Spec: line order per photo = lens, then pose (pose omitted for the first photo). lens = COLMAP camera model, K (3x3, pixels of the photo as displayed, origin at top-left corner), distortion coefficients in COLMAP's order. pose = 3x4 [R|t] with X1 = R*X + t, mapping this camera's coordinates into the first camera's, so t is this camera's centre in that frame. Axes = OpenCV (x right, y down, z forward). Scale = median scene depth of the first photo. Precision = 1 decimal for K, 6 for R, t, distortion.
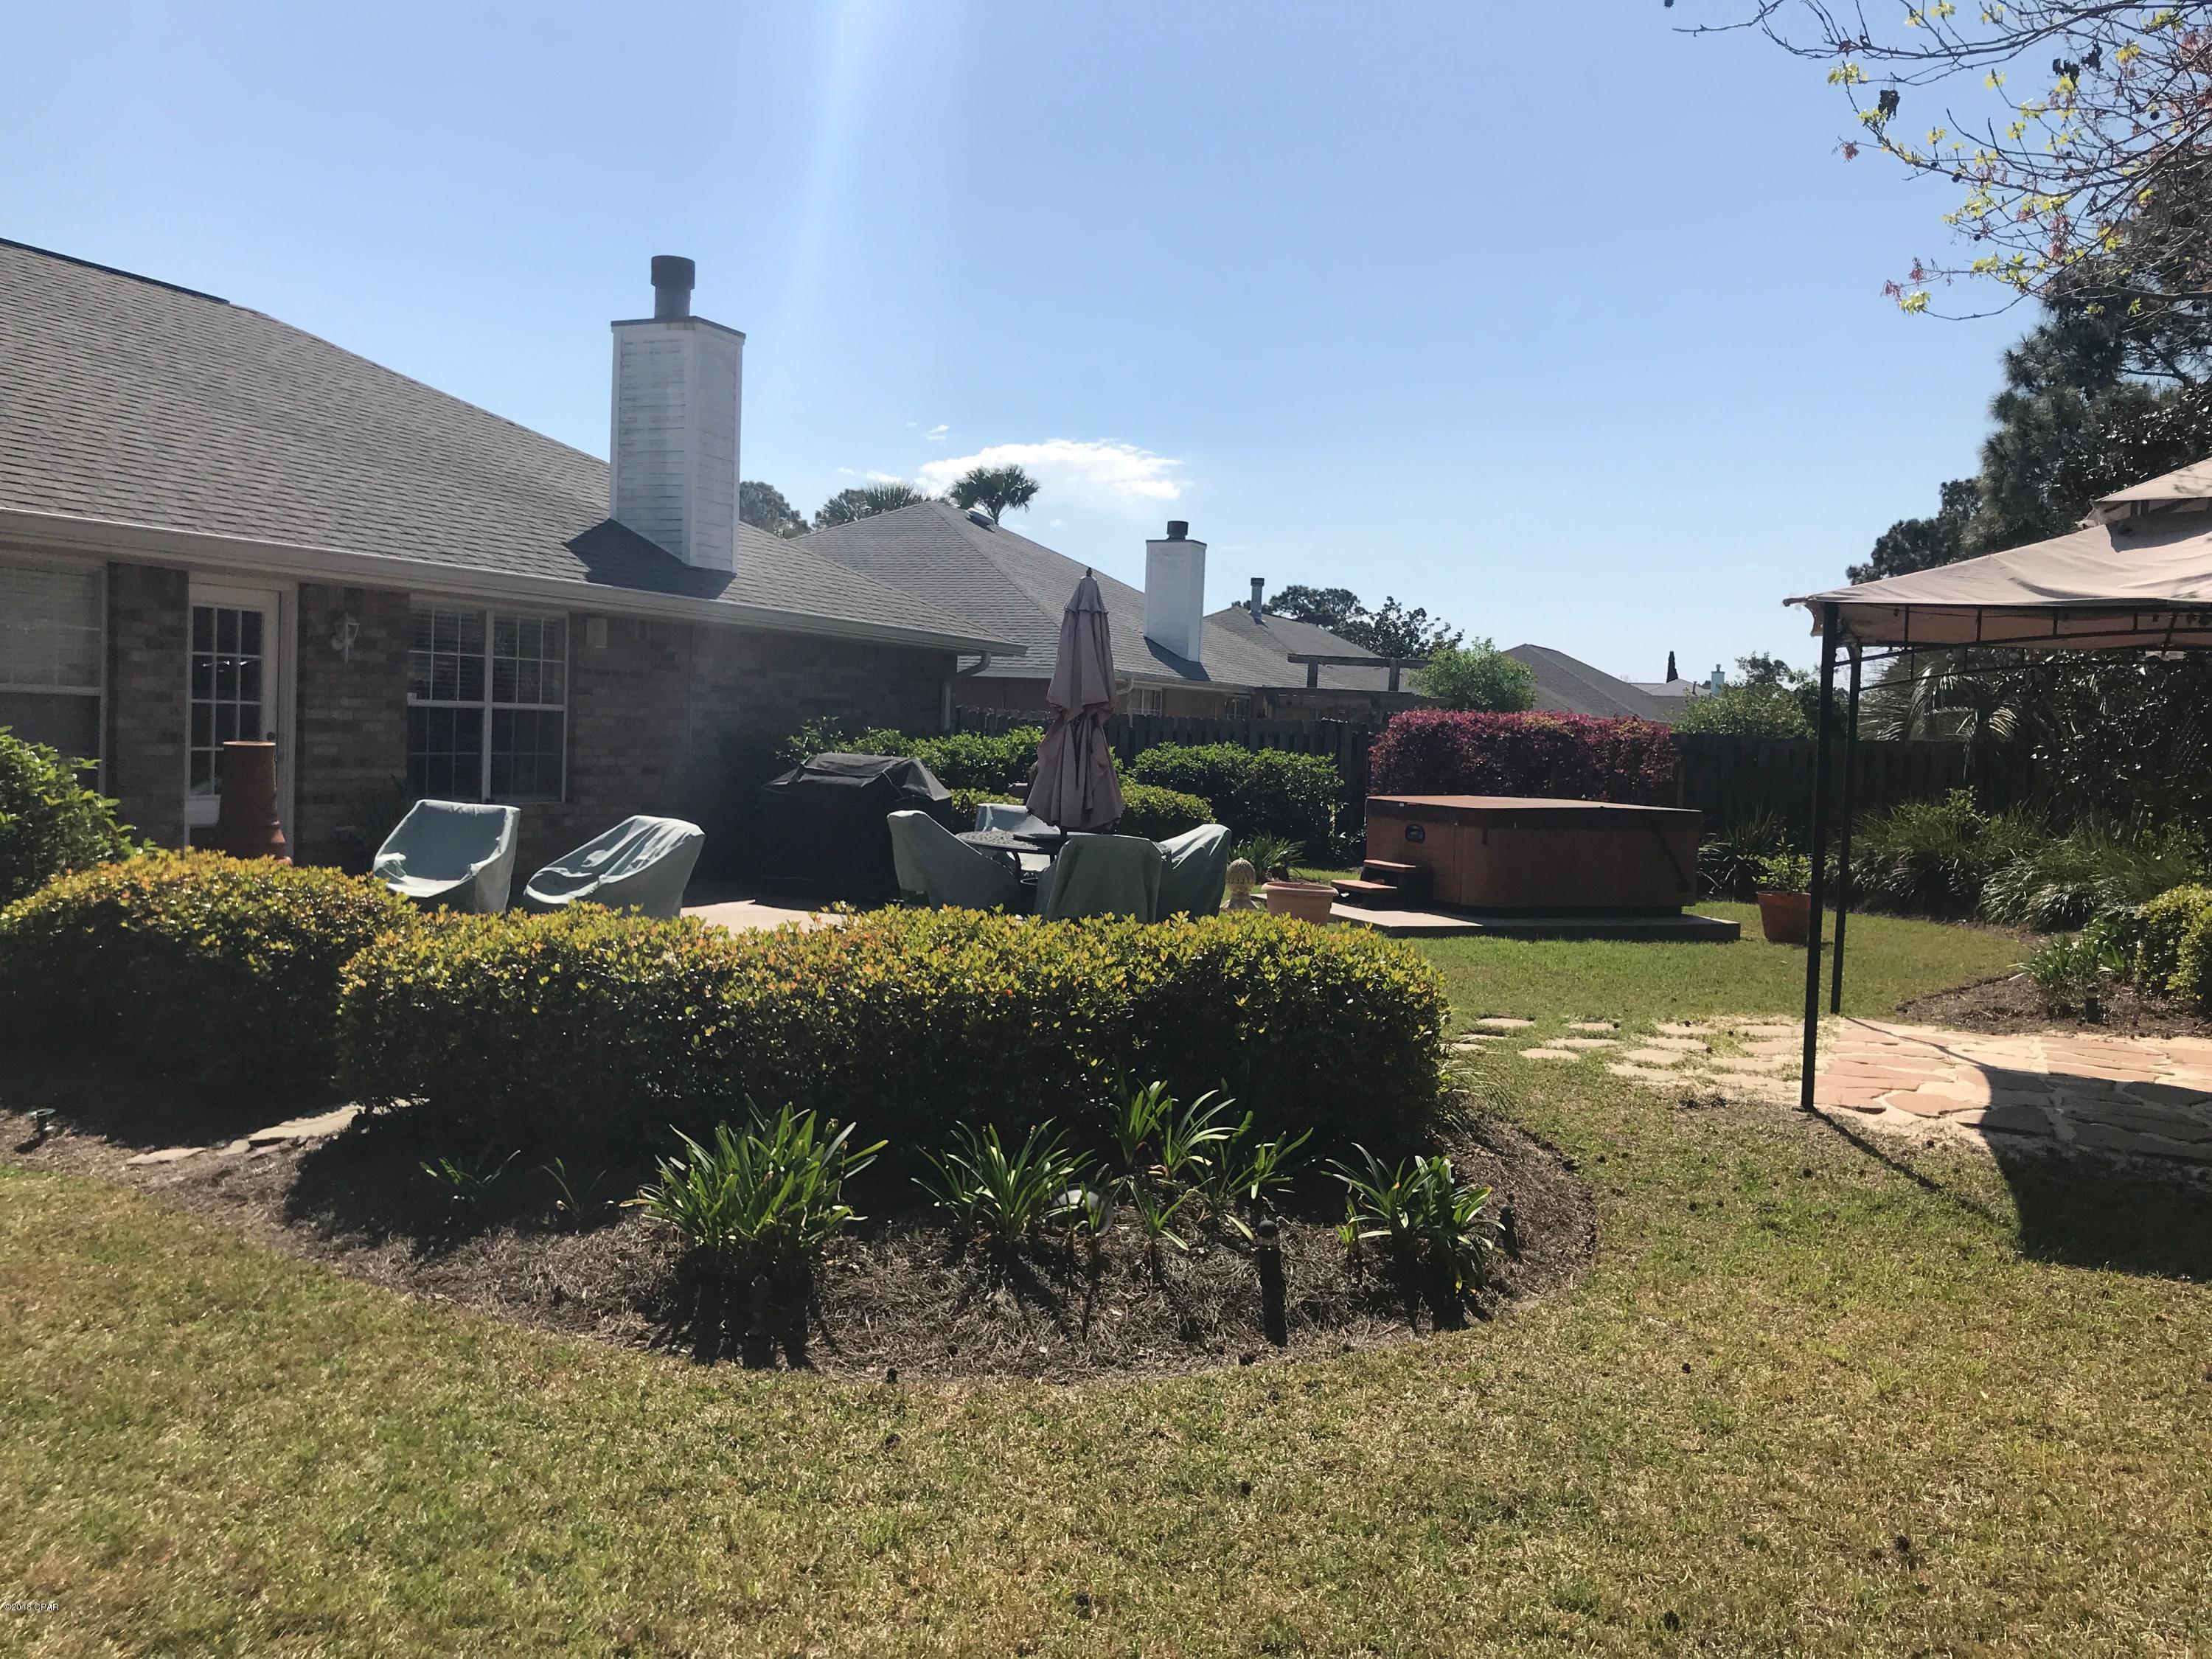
lens RADIAL K [[1809.4, 0, 1104.1], [0, 1809.4, 816.4], [0, 0, 1]] dist [0.024564, -0.045827]
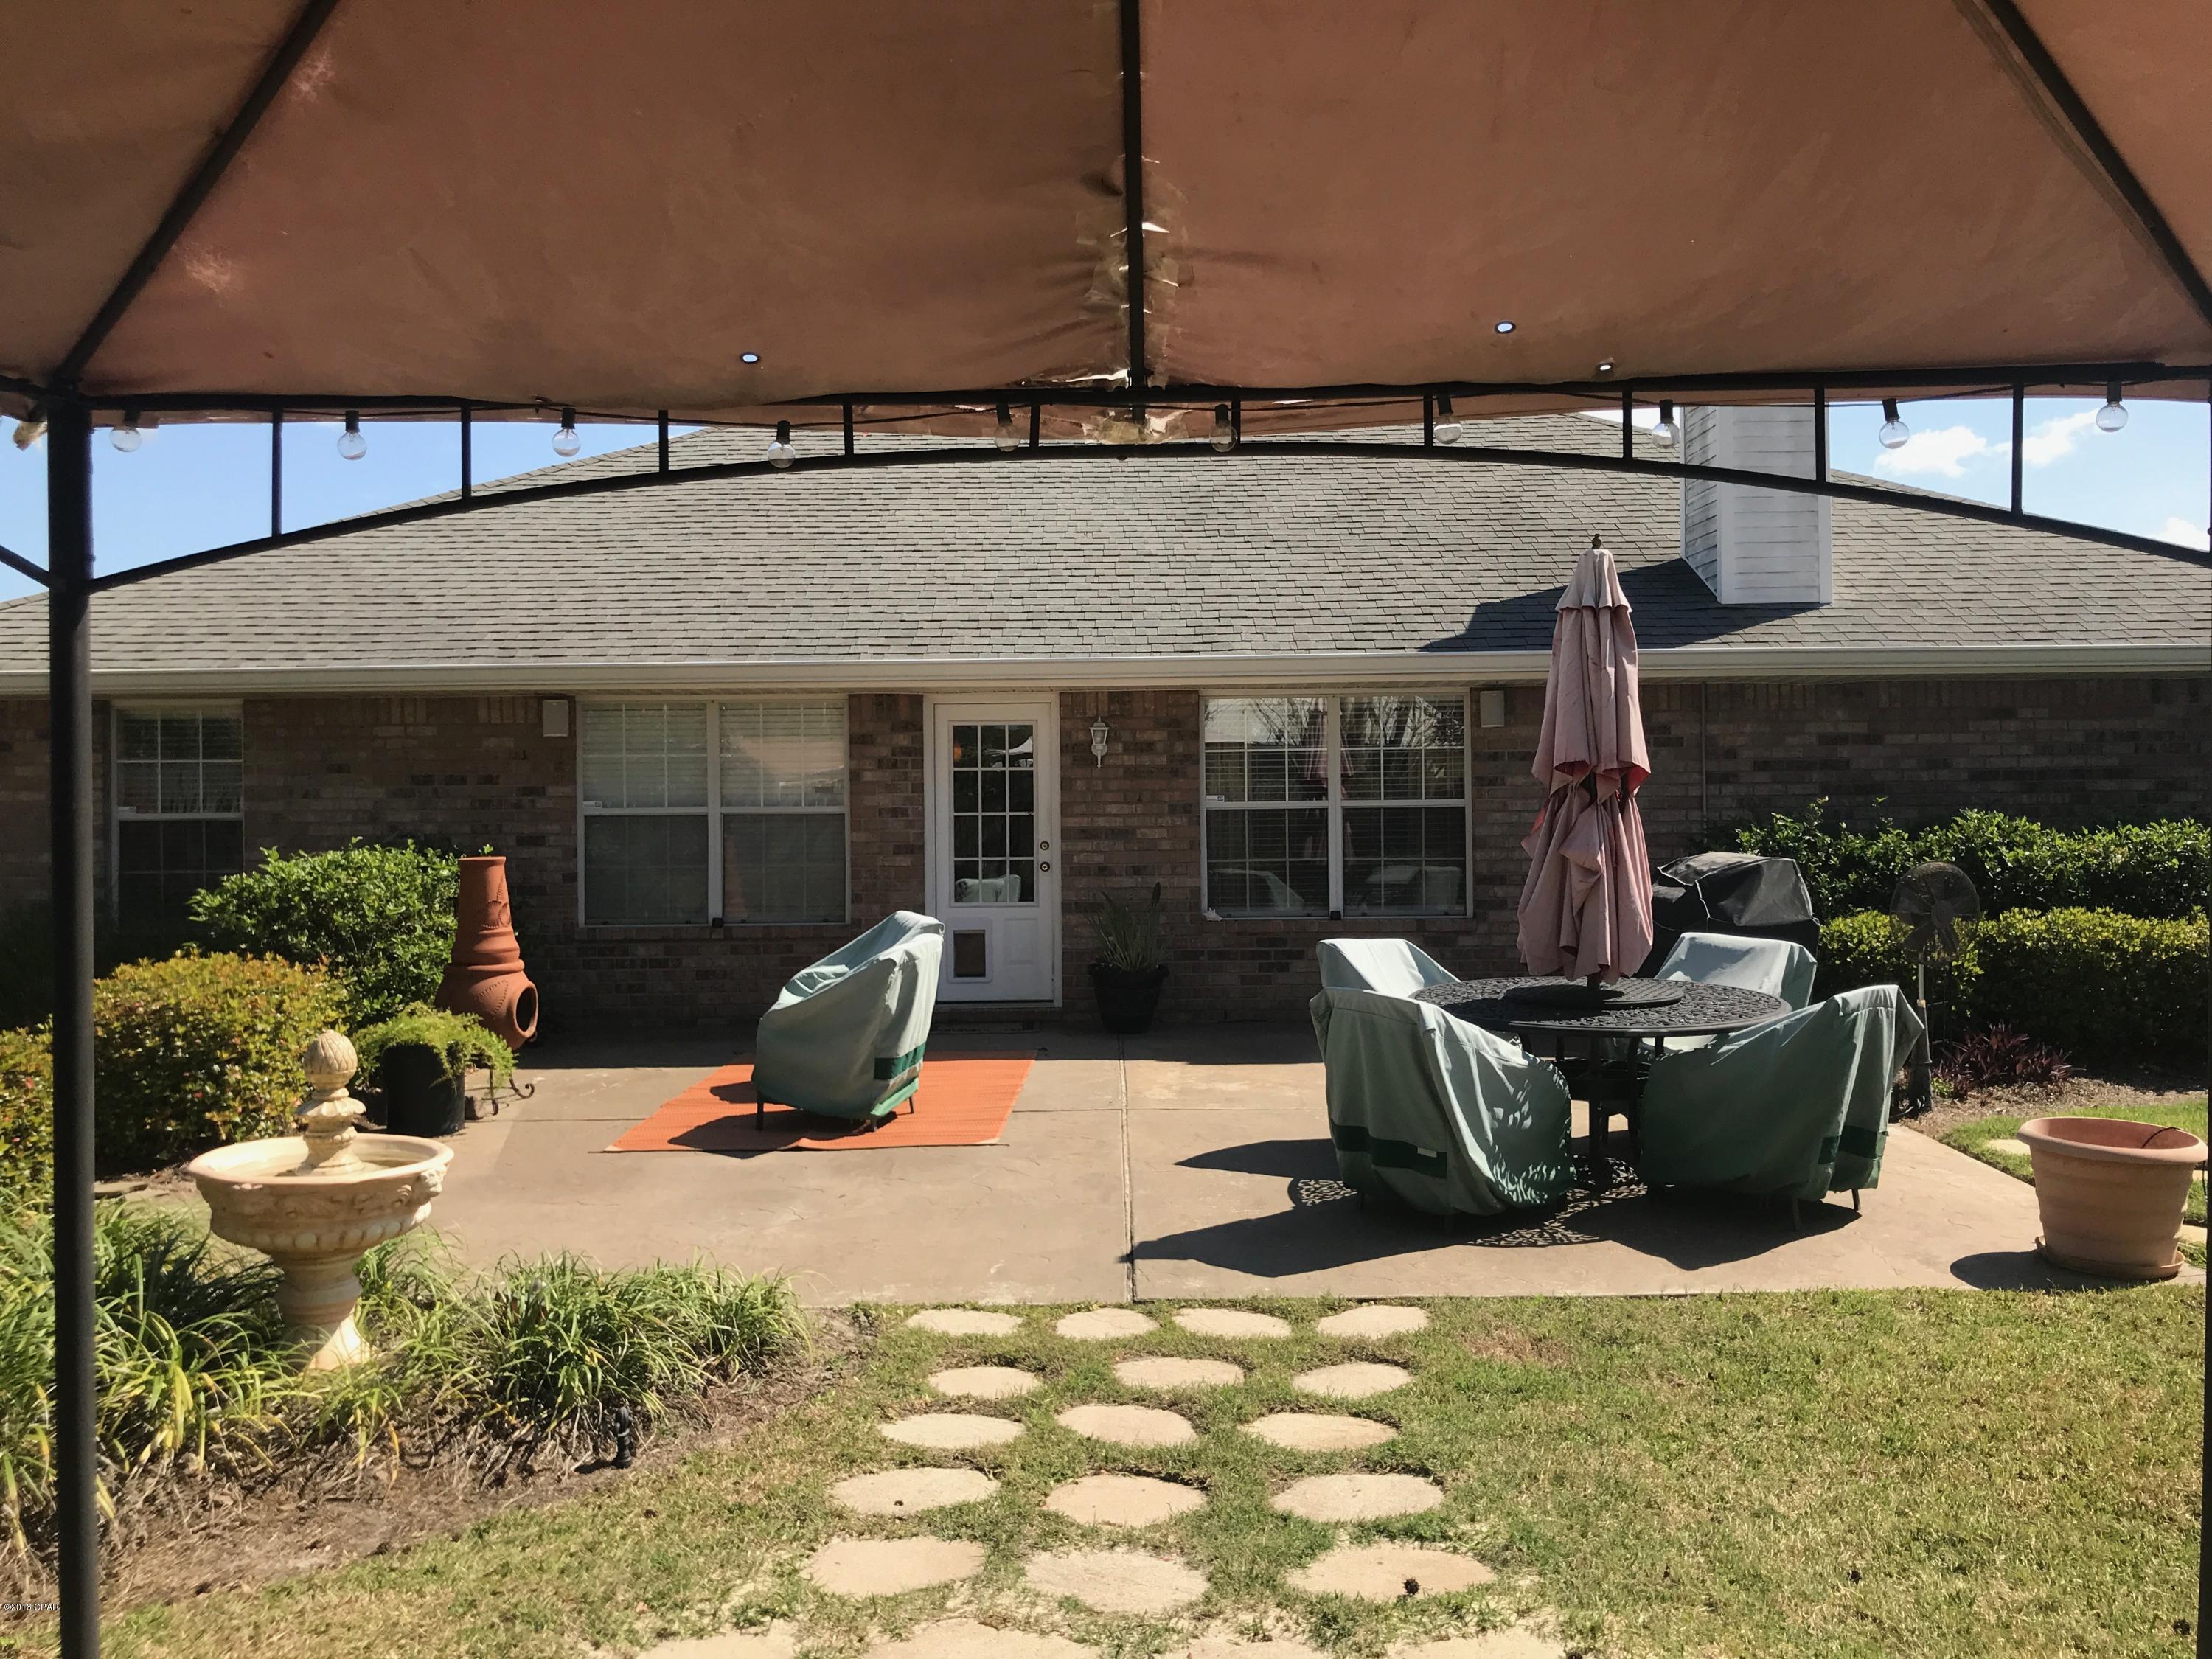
lens RADIAL K [[1809.4, 0, 1105.4], [0, 1809.4, 820.0], [0, 0, 1]] dist [0.024564, -0.045827]
pose [[0.380889, -0.022522, -0.924346, 0.480387], [-0.020513, 0.999251, -0.032800, -0.025405], [0.924393, 0.031454, 0.380142, 0.635400]]
